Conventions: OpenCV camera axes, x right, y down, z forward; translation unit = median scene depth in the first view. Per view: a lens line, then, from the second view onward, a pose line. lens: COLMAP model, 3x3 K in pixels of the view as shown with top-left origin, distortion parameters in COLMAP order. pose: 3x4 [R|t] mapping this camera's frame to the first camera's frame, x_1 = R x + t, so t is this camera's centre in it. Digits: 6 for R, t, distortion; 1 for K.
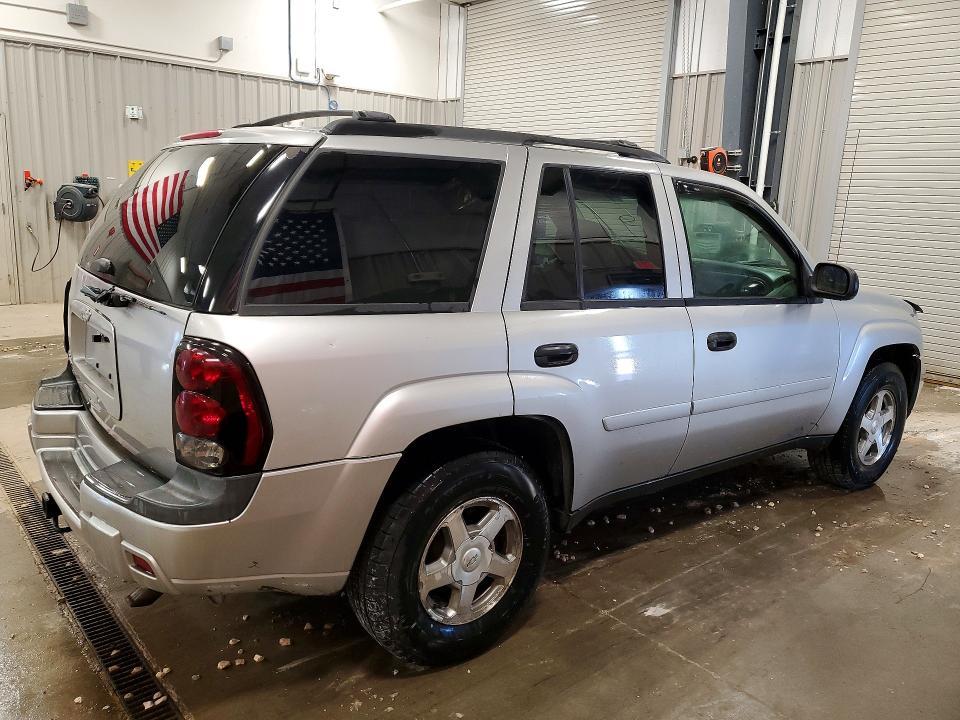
lens RADIAL K [[766.8, 0, 482.9], [0, 766.8, 357.1], [0, 0, 1]] dist [0.023489, -0.000922]
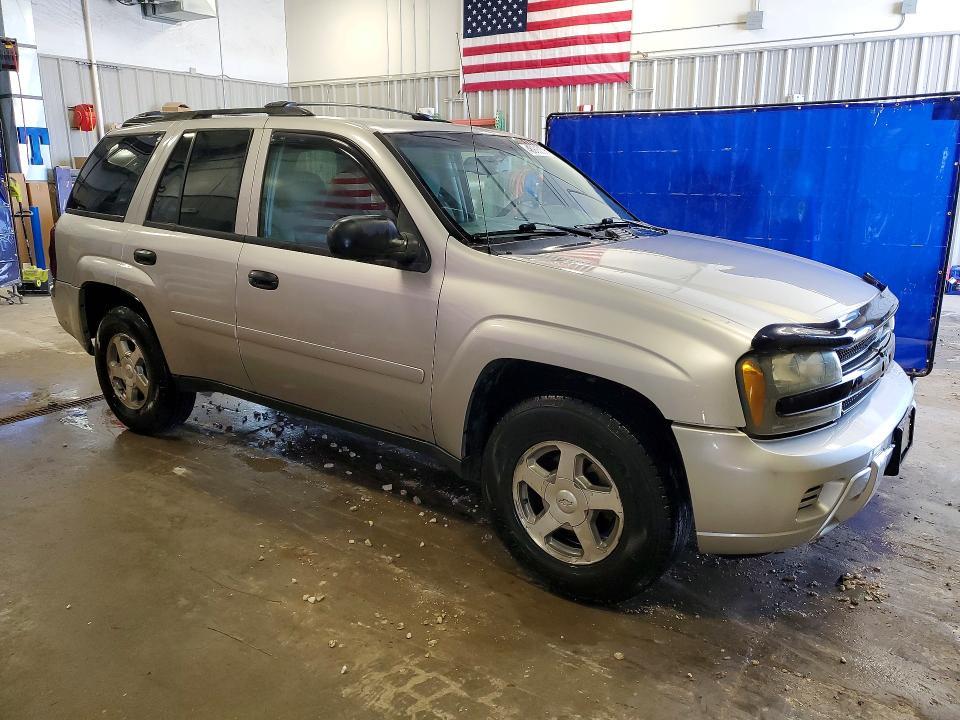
lens RADIAL K [[766.8, 0, 482.9], [0, 766.8, 357.1], [0, 0, 1]] dist [0.023489, -0.000922]
pose [[0.232614, 0.187226, -0.954378, 1.334950], [-0.191308, 0.970932, 0.143845, -0.121357], [0.953568, 0.149120, 0.261670, 0.964180]]
